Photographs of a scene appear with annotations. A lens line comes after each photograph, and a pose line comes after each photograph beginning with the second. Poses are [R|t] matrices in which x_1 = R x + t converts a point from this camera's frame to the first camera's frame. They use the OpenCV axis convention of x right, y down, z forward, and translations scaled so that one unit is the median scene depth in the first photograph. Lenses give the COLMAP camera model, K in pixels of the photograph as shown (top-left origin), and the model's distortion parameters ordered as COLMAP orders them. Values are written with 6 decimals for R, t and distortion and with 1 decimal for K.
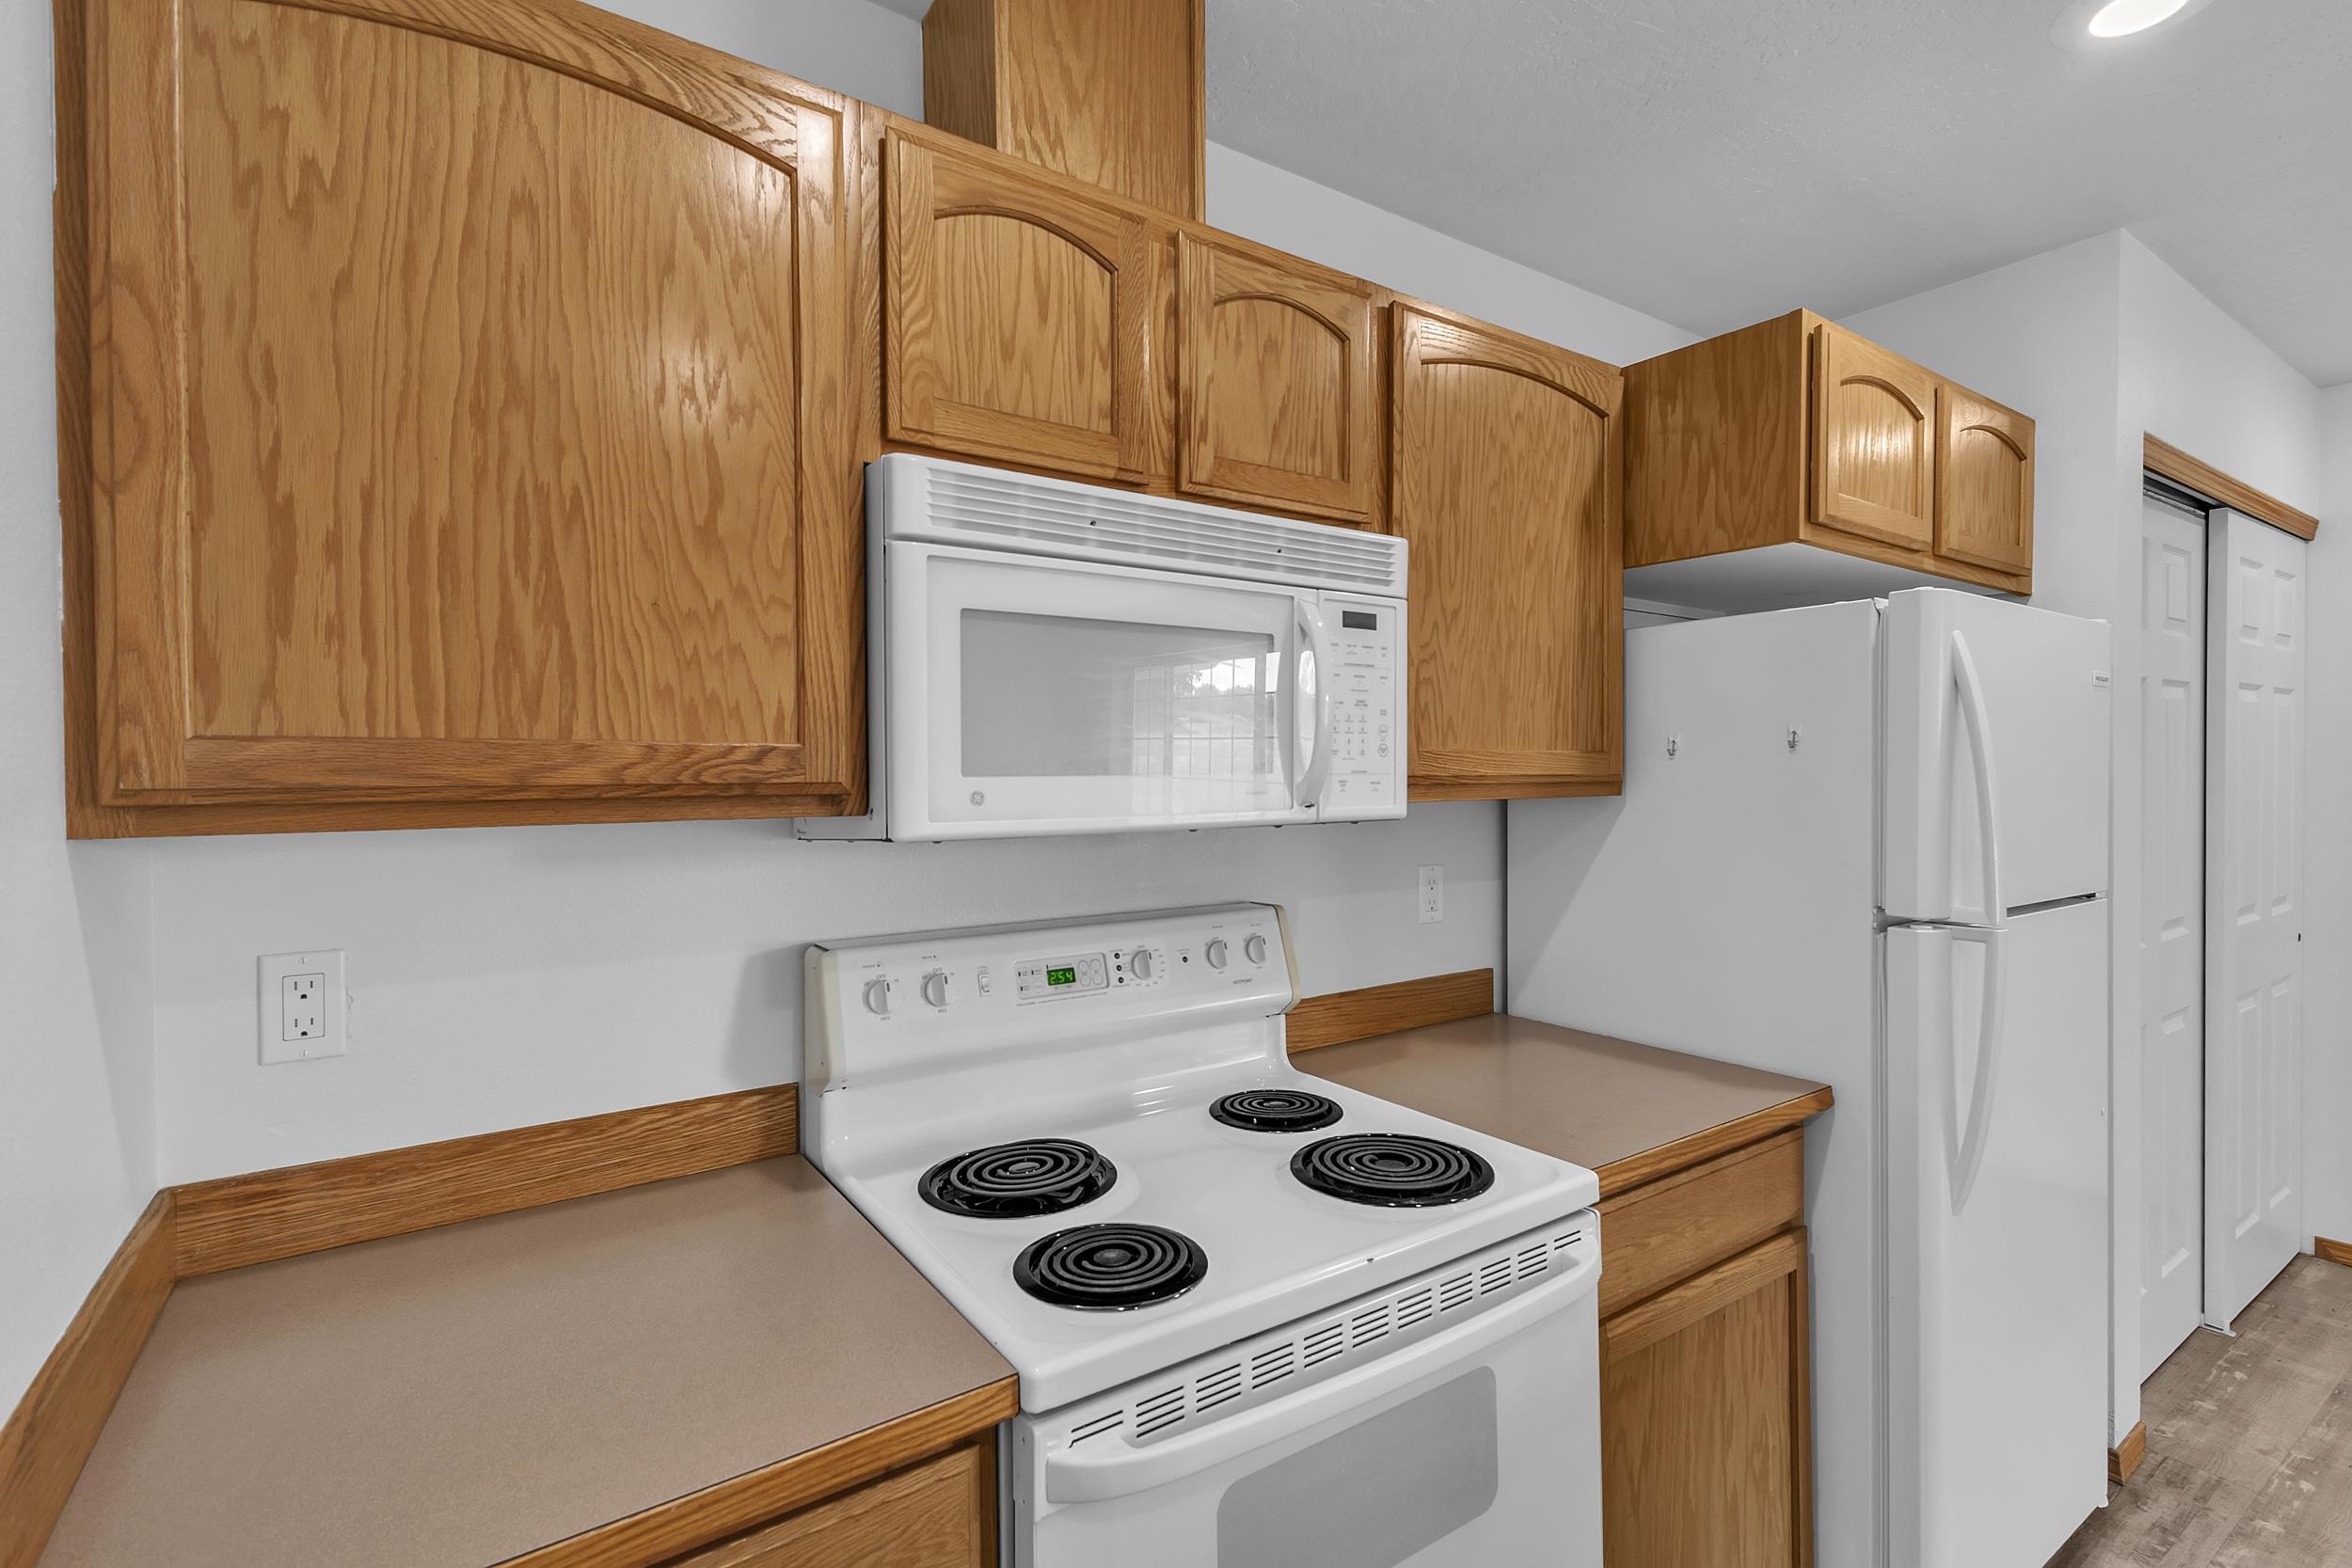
lens RADIAL K [[1080.5, 0, 1180.7], [0, 1080.5, 784.7], [0, 0, 1]] dist [0.010777, -0.002880]
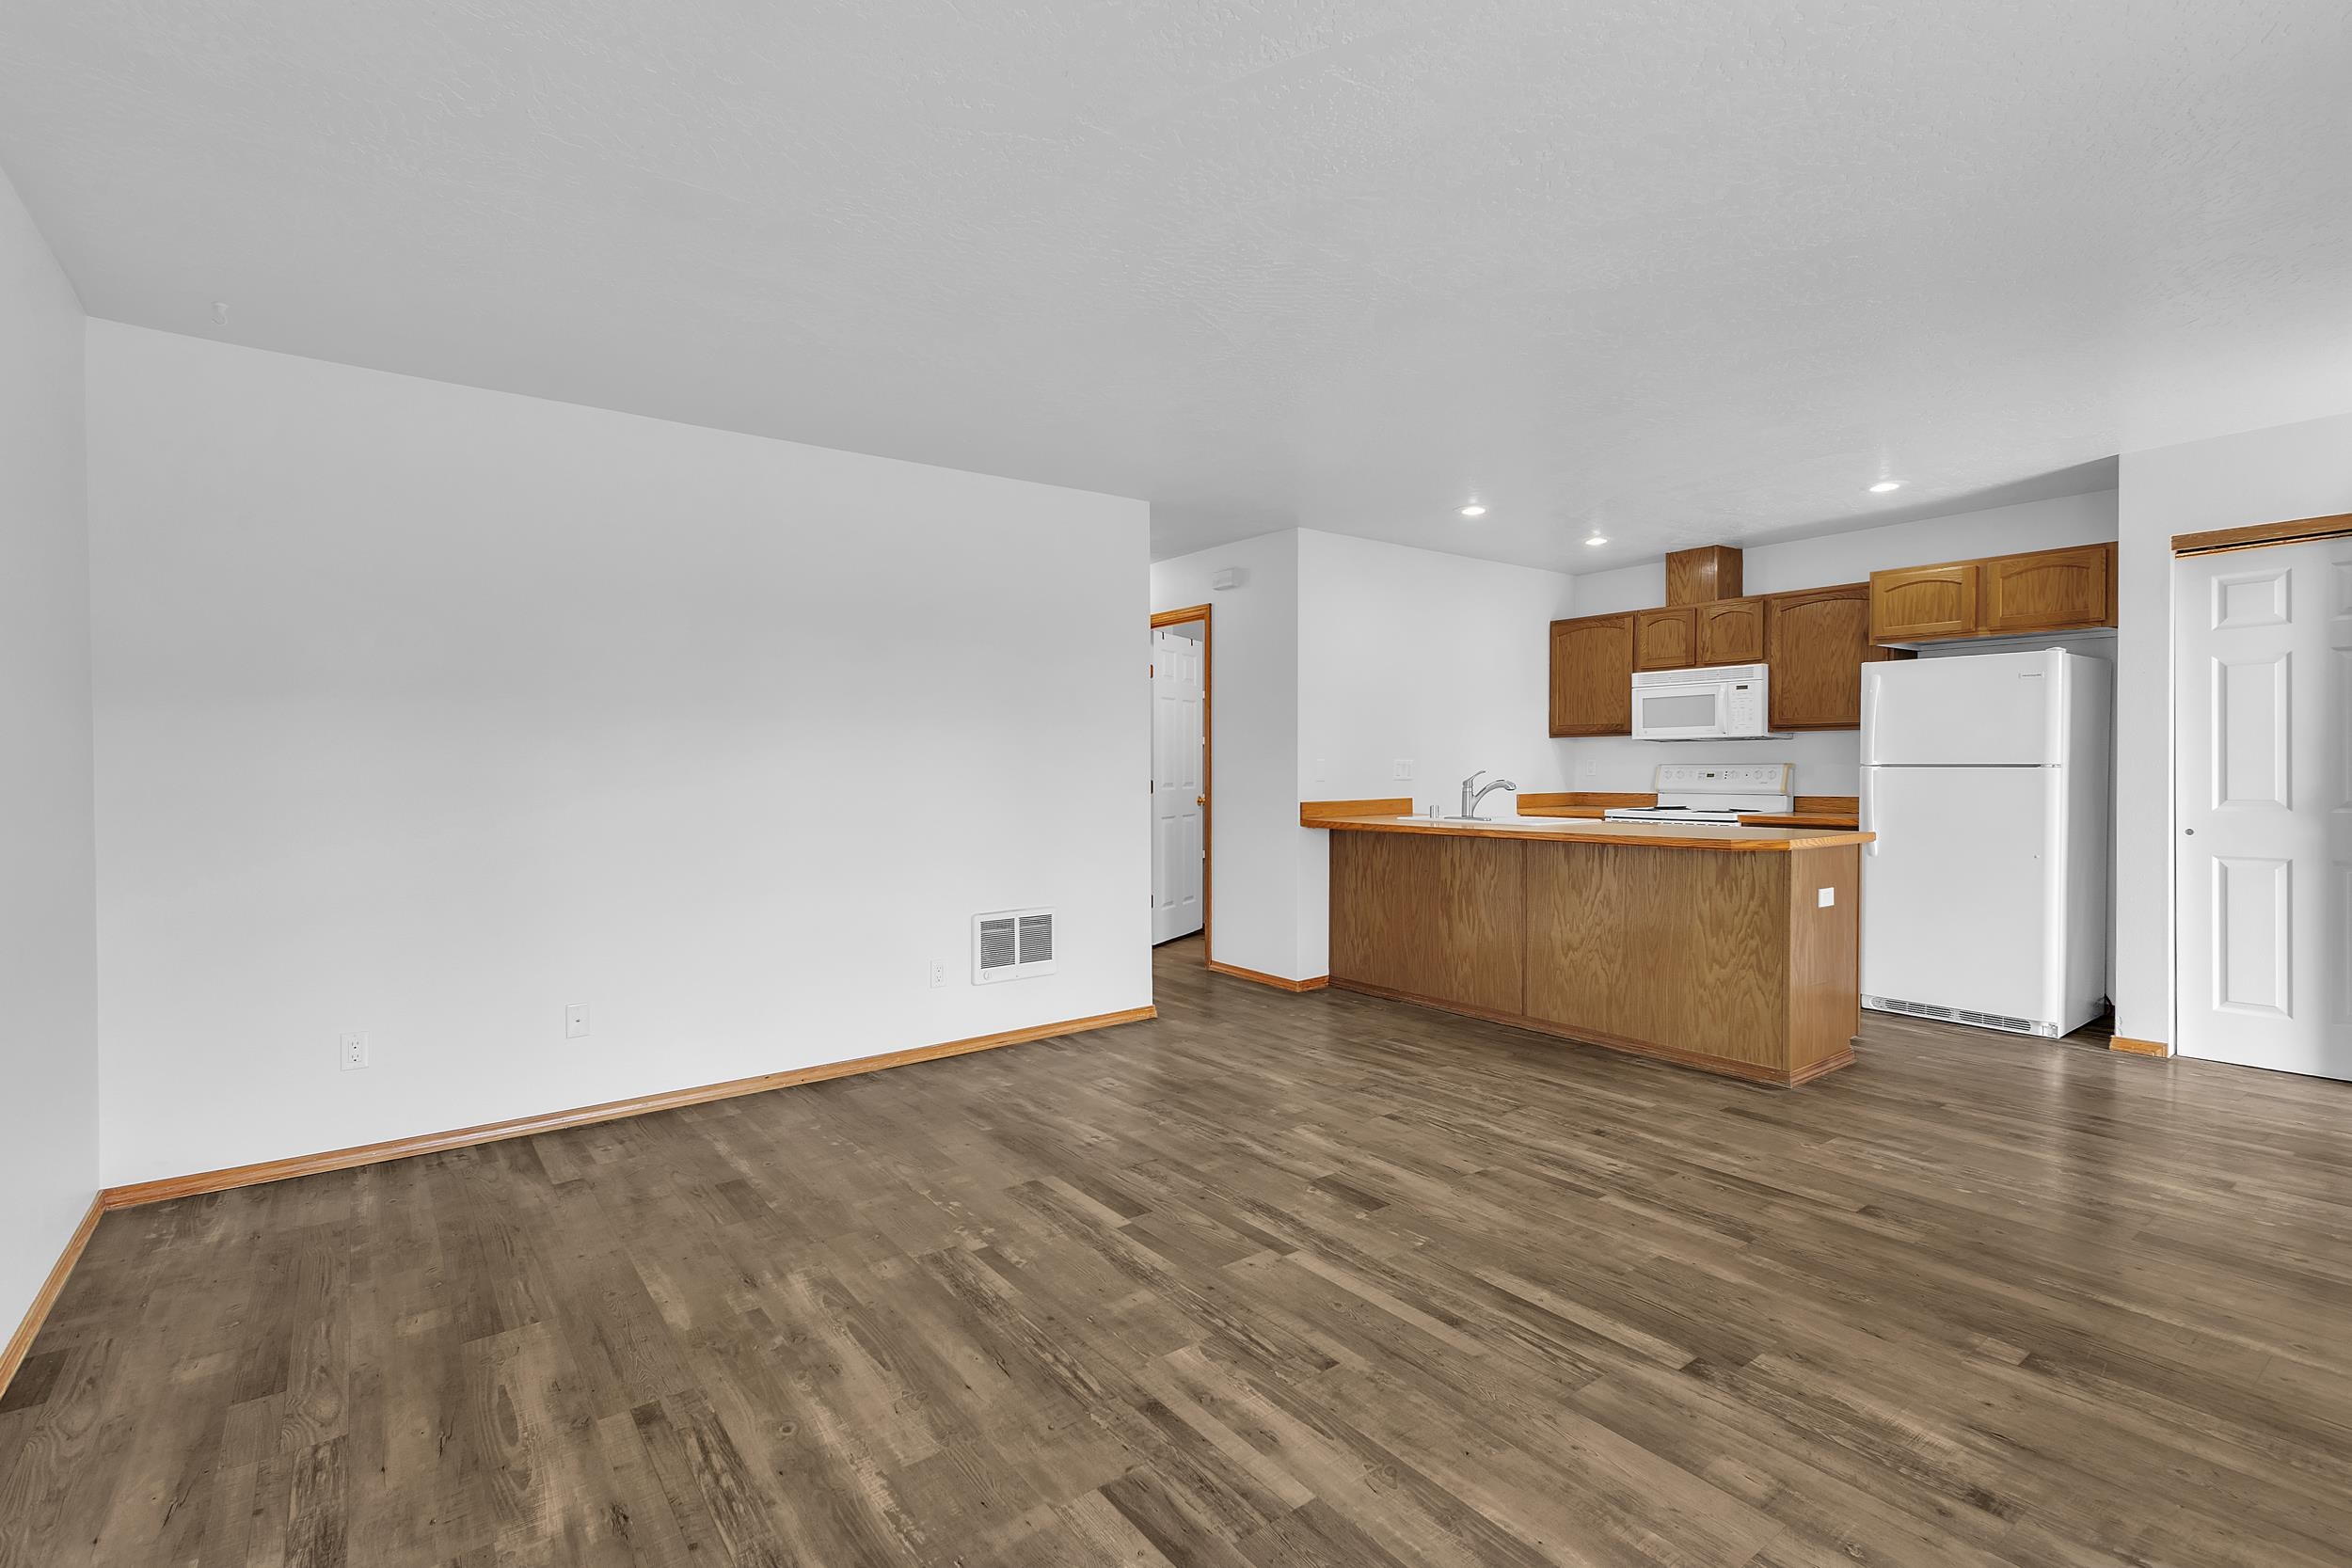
lens RADIAL K [[1080.5, 0, 1177.5], [0, 1080.5, 784.4], [0, 0, 1]] dist [0.010777, -0.002880]
pose [[0.042833, 0.023936, -0.998795, 4.701185], [-0.003547, 0.999710, 0.023806, 0.140521], [0.999076, 0.002523, 0.042906, -1.461857]]
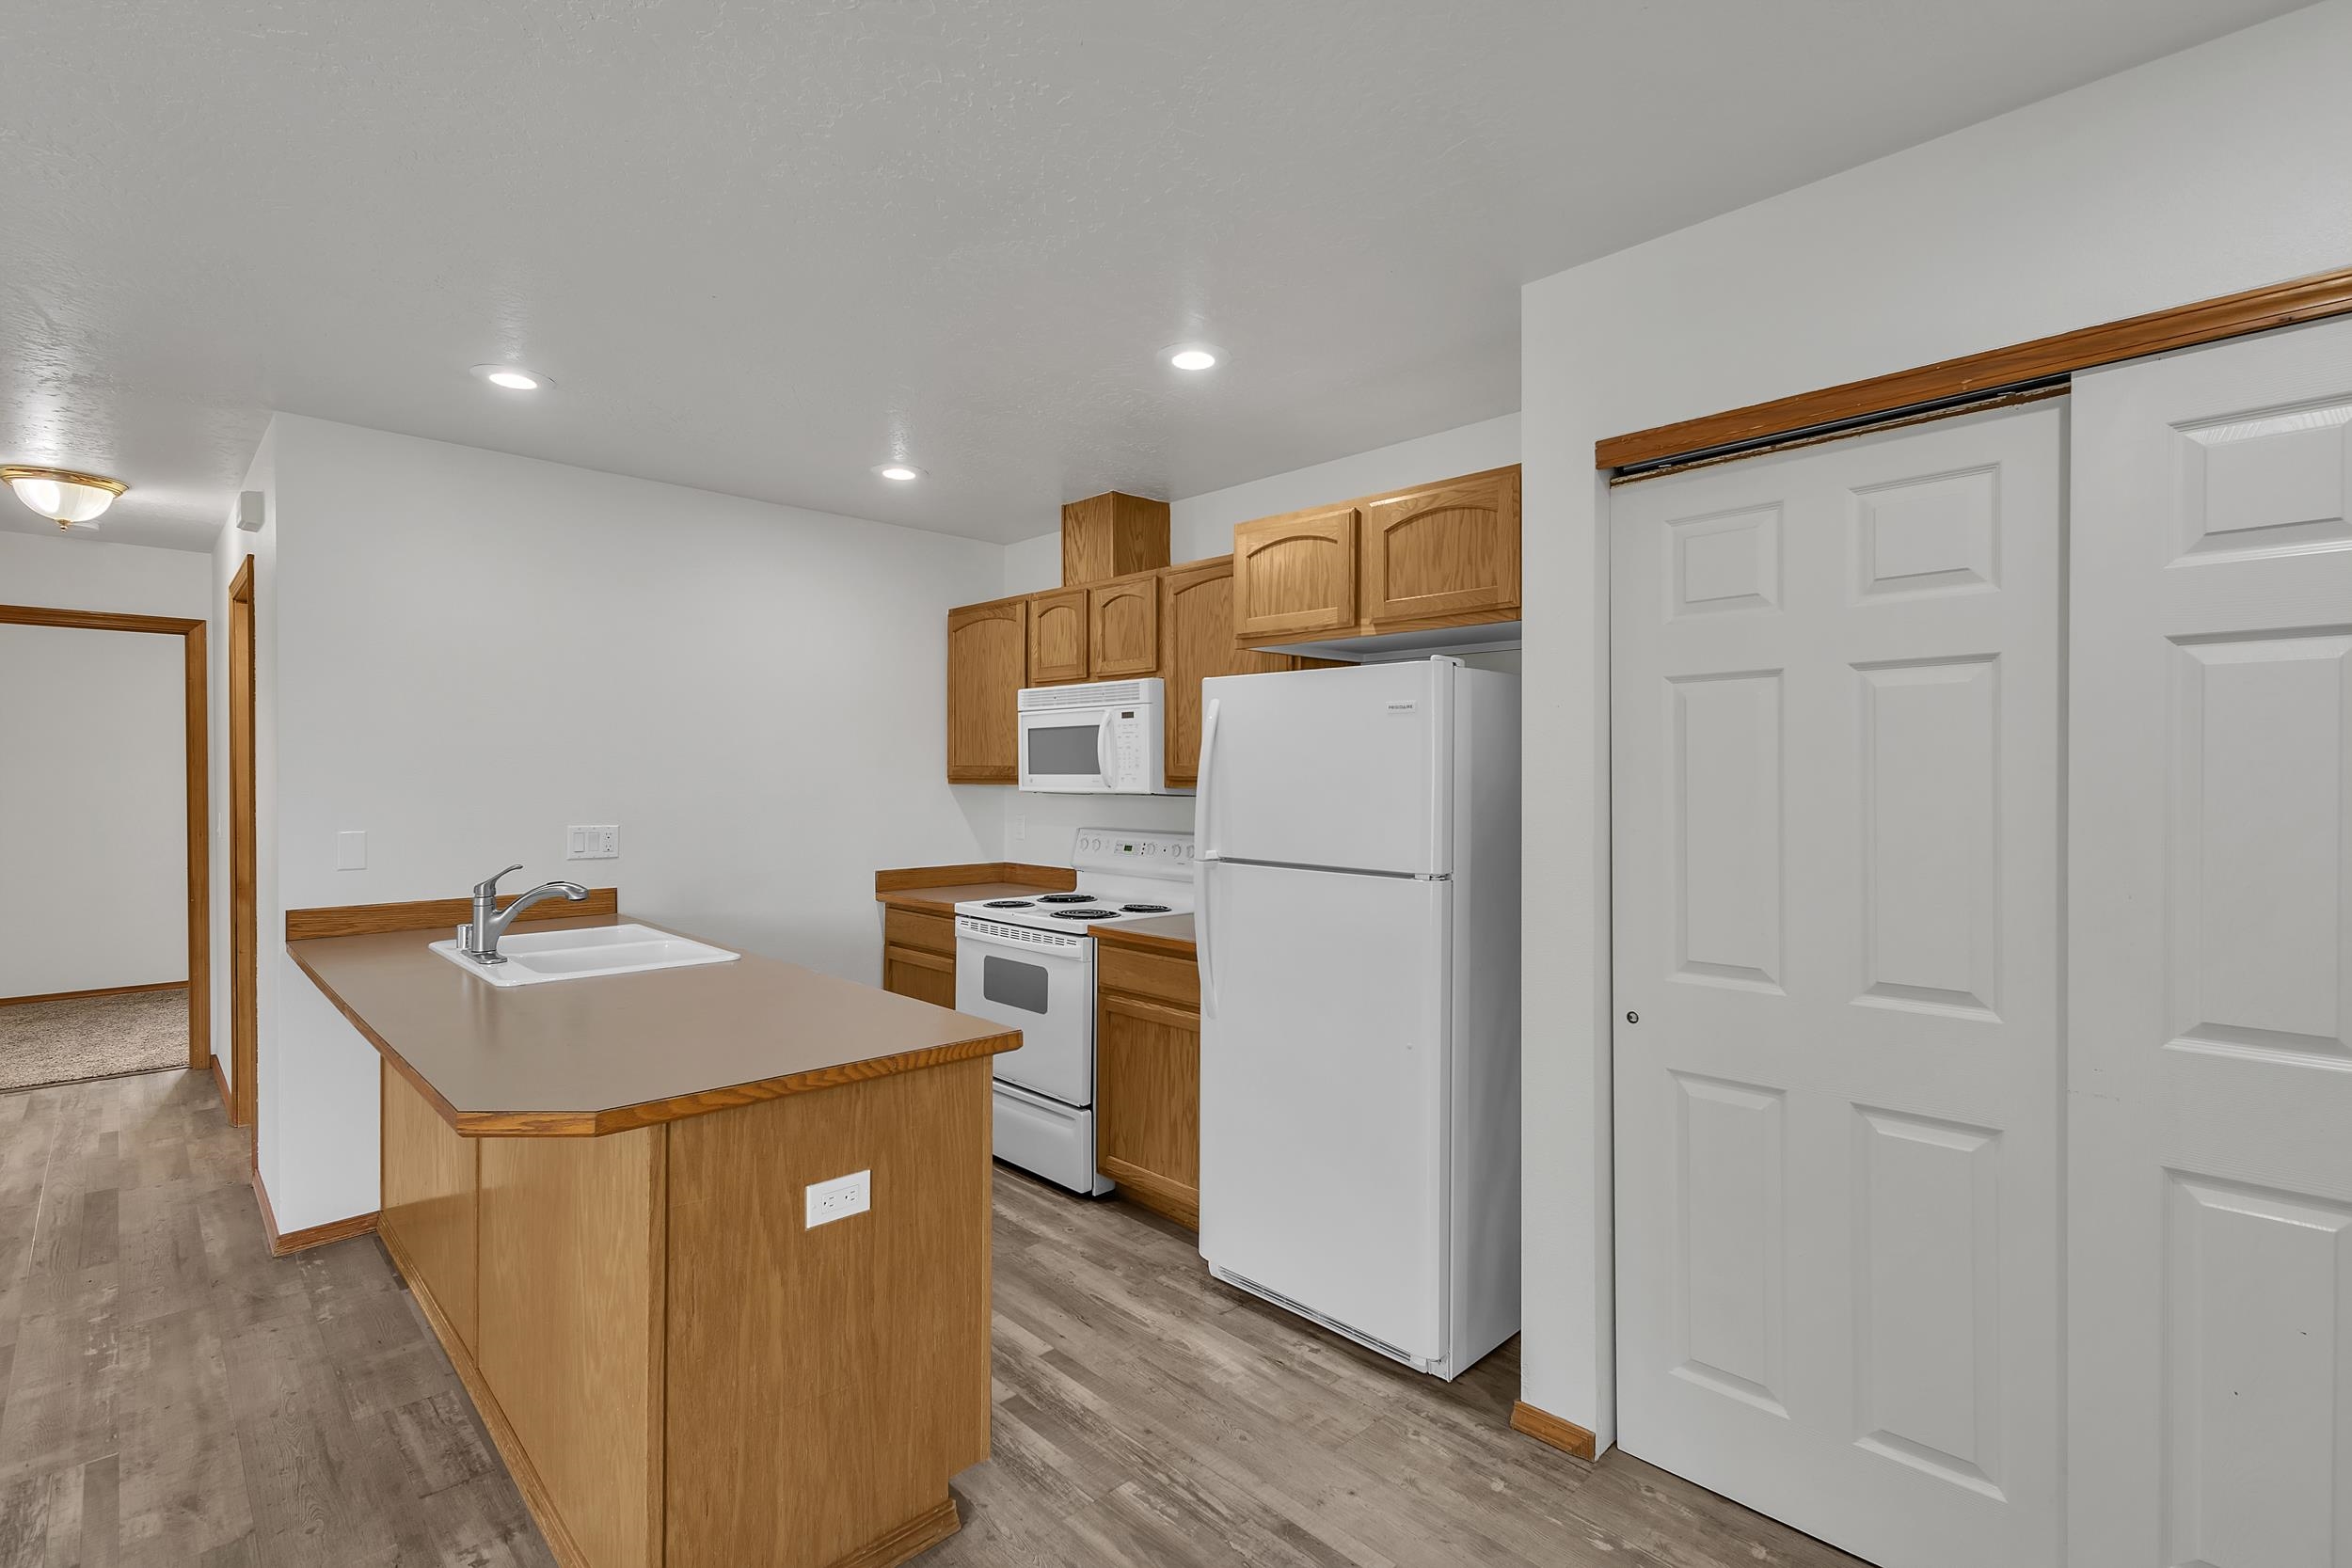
lens RADIAL K [[1080.5, 0, 1170.4], [0, 1080.5, 781.0], [0, 0, 1]] dist [0.010777, -0.002880]
pose [[0.164809, 0.012847, -0.986242, 3.070770], [-0.014150, 0.999843, 0.010660, -0.028148], [0.986224, 0.012198, 0.164965, 0.770189]]
